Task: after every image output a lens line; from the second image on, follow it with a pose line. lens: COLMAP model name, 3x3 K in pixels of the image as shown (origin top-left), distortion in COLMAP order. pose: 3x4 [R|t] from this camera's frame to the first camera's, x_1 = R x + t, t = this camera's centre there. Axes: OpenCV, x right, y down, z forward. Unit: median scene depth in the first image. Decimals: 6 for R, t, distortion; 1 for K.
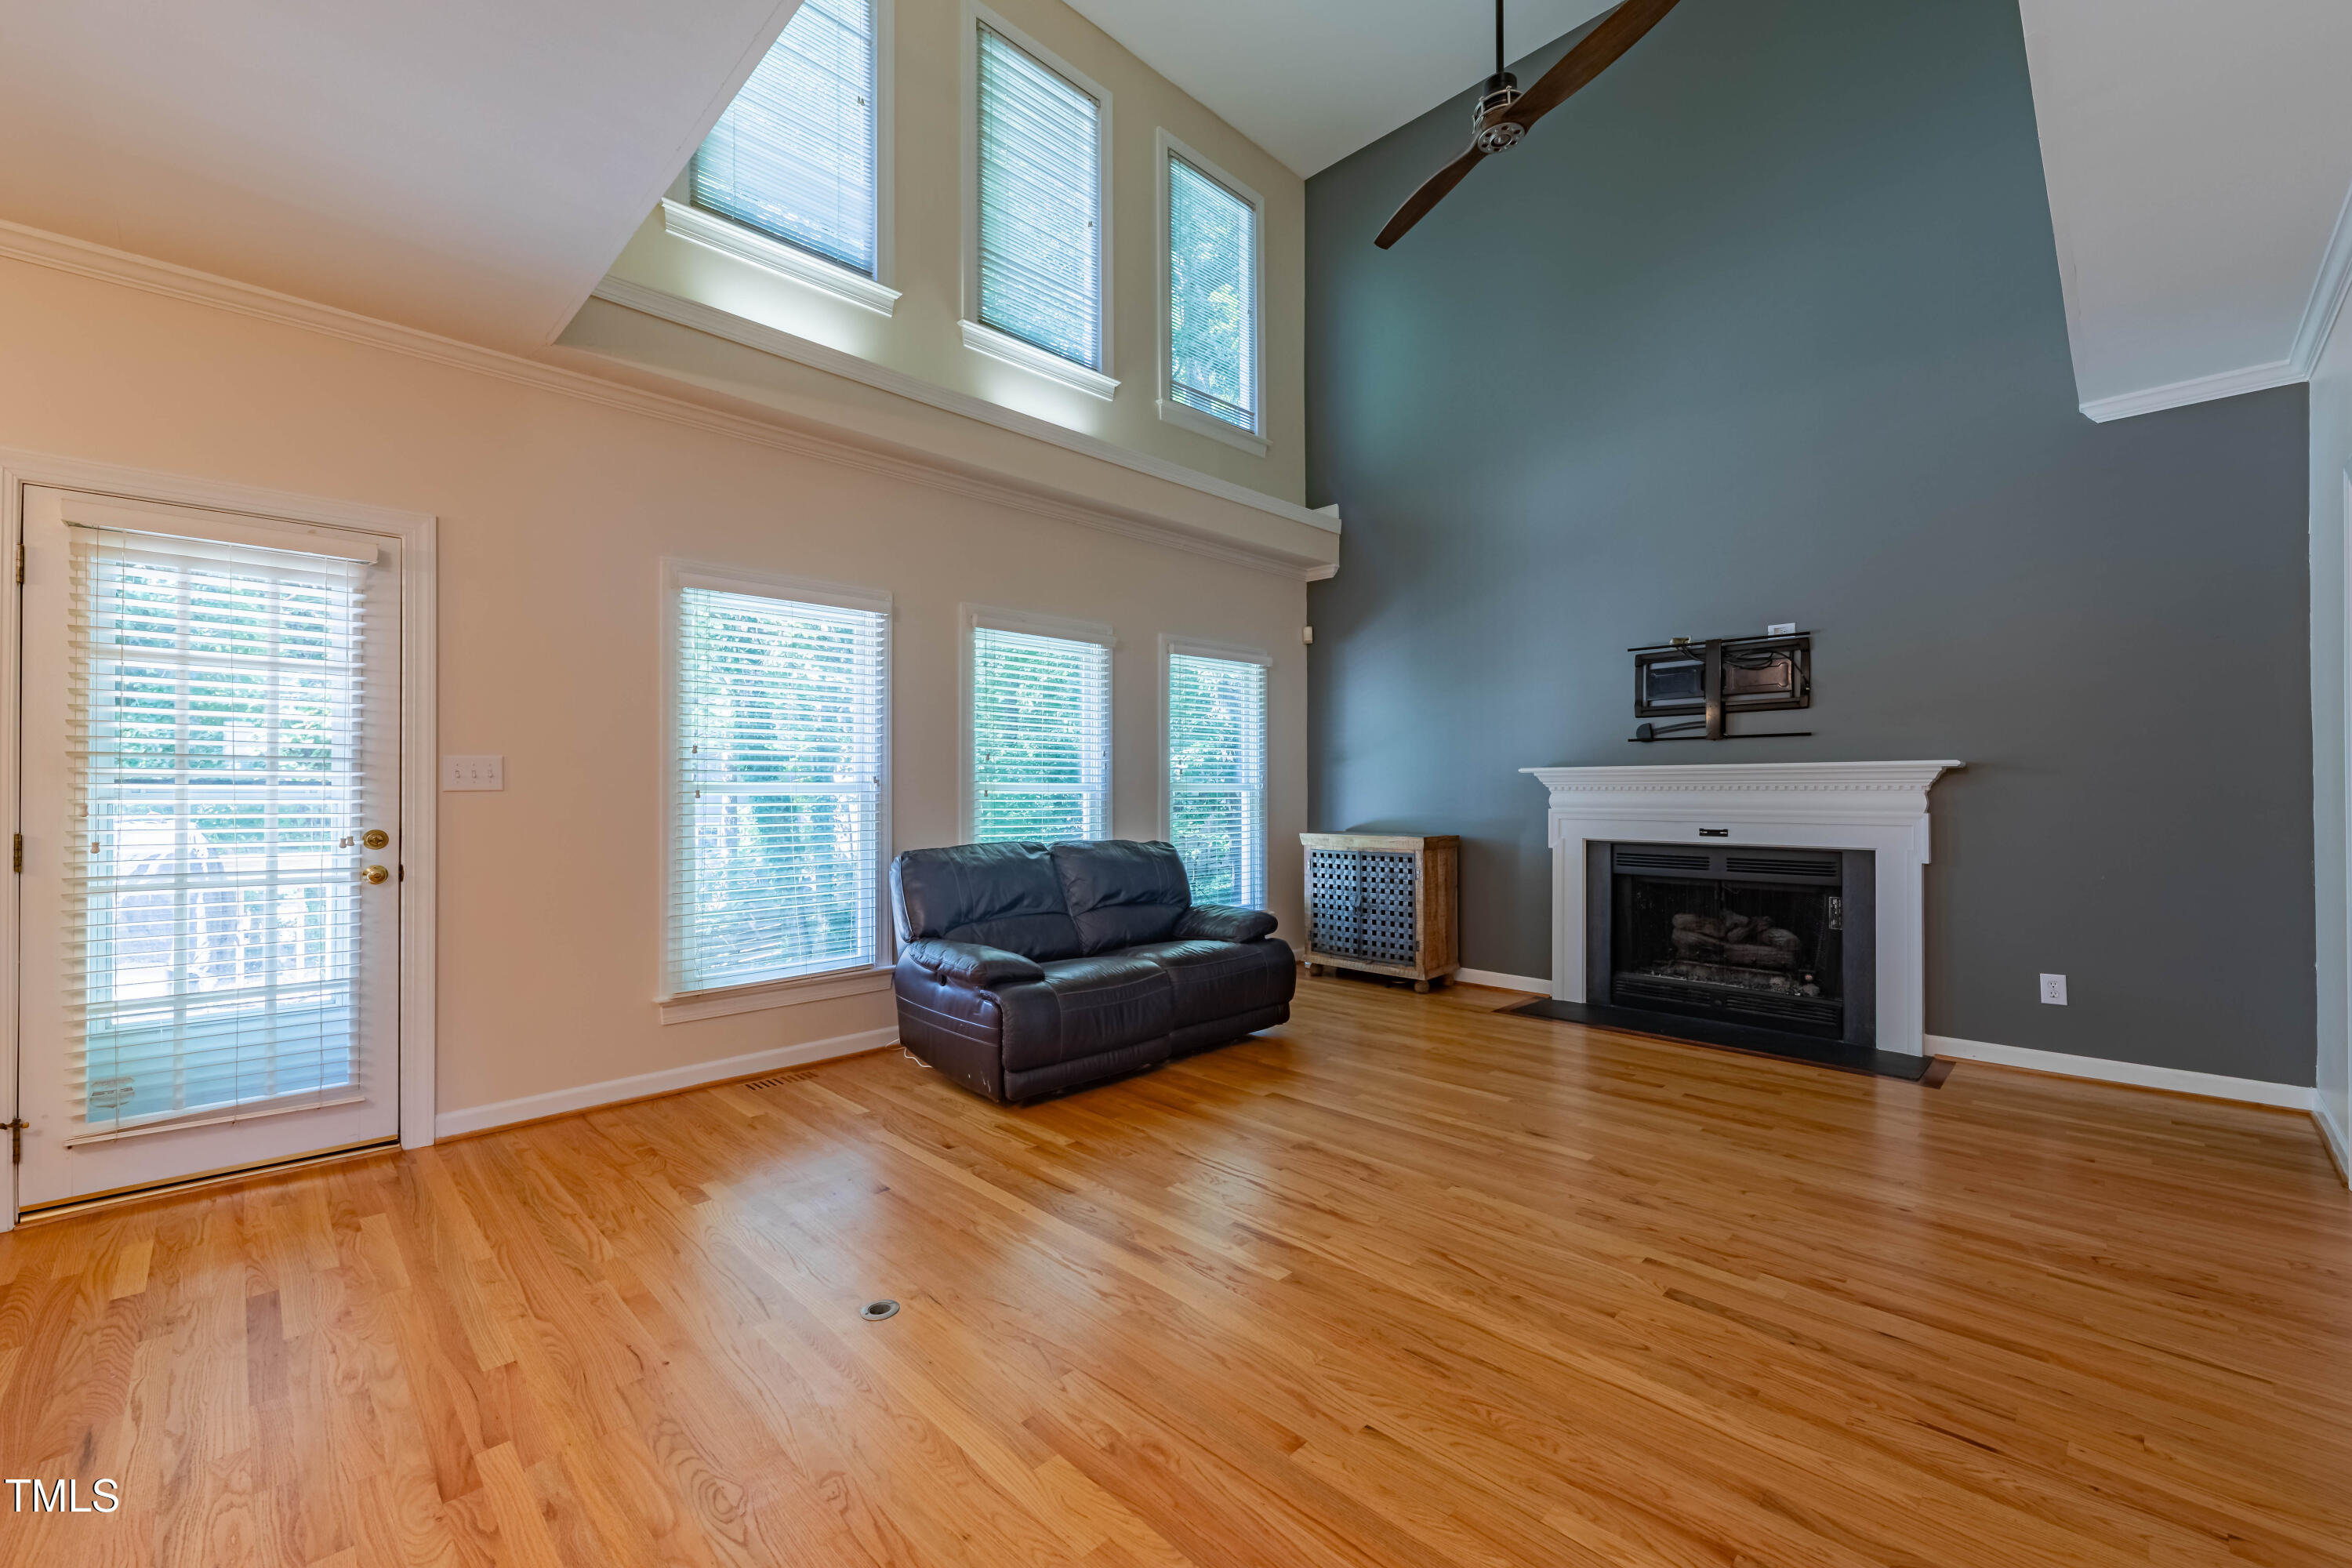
lens RADIAL K [[949.4, 0, 1183.8], [0, 949.4, 787.3], [0, 0, 1]] dist [-0.002336, 0.000676]
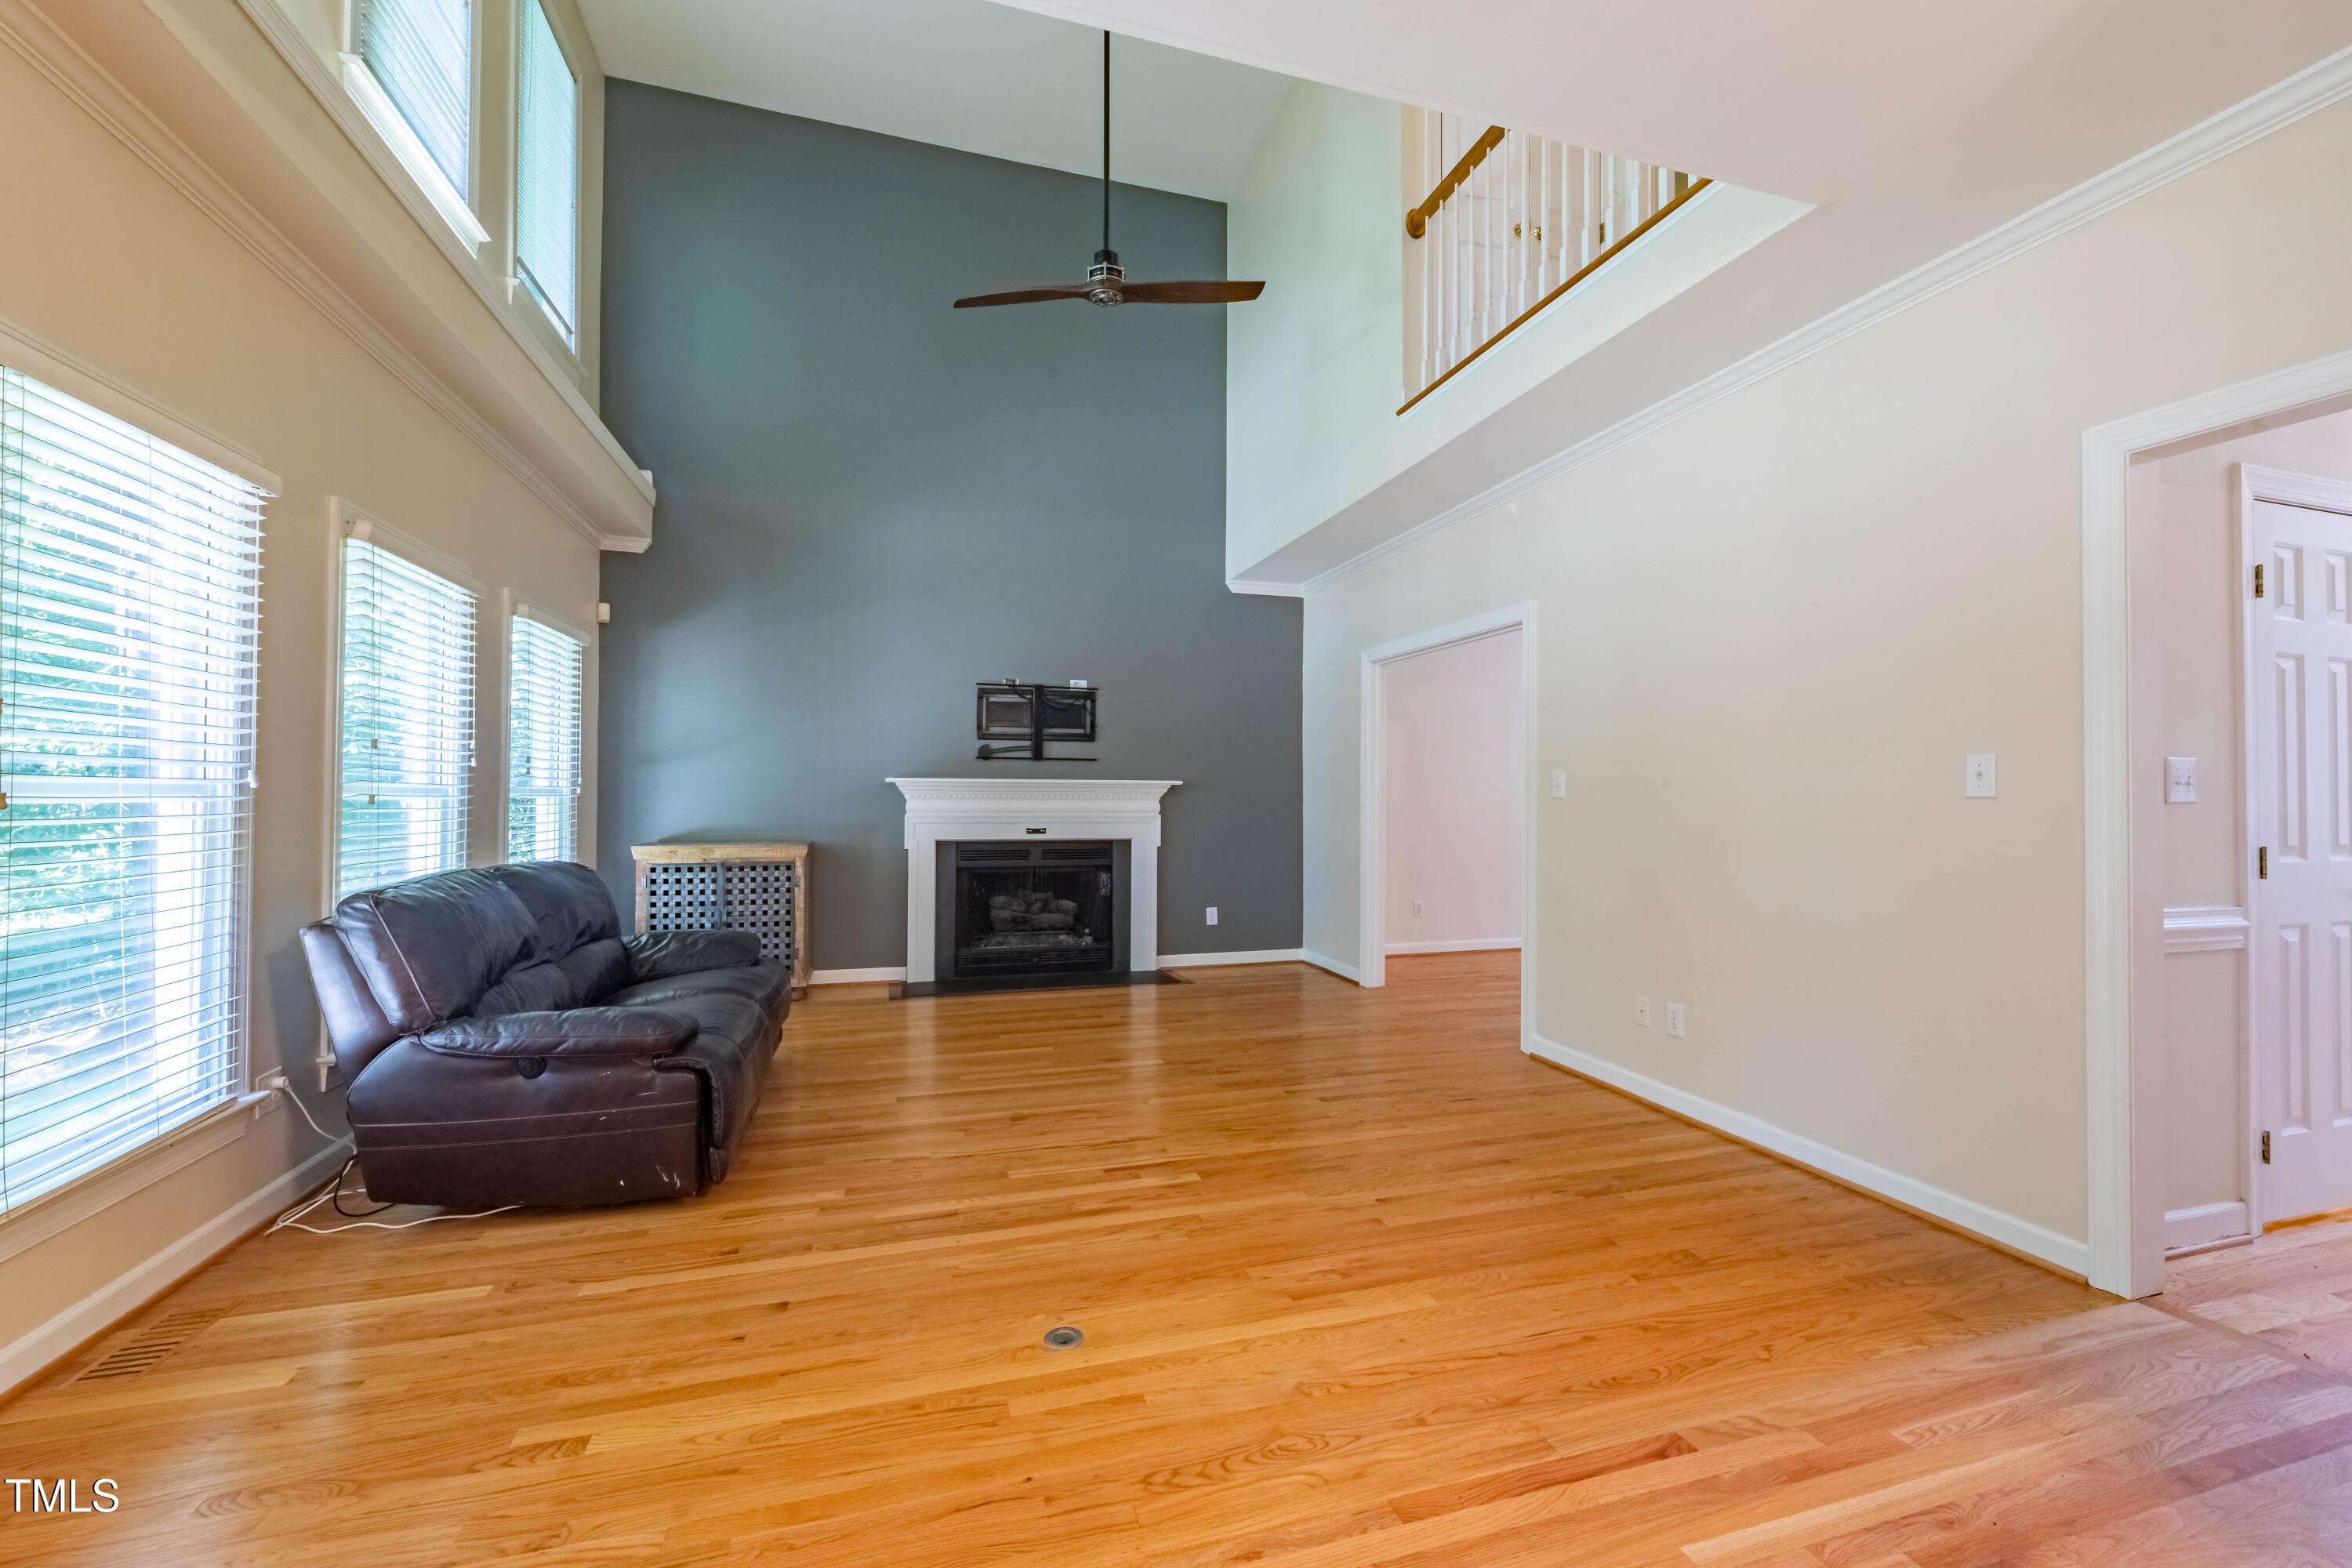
lens RADIAL K [[949.4, 0, 1182.8], [0, 949.4, 790.1], [0, 0, 1]] dist [-0.002336, 0.000676]
pose [[0.466575, 0.011485, 0.884407, -0.549846], [-0.009900, 0.999921, -0.007762, -0.000931], [-0.884426, -0.005134, 0.466652, 0.216513]]
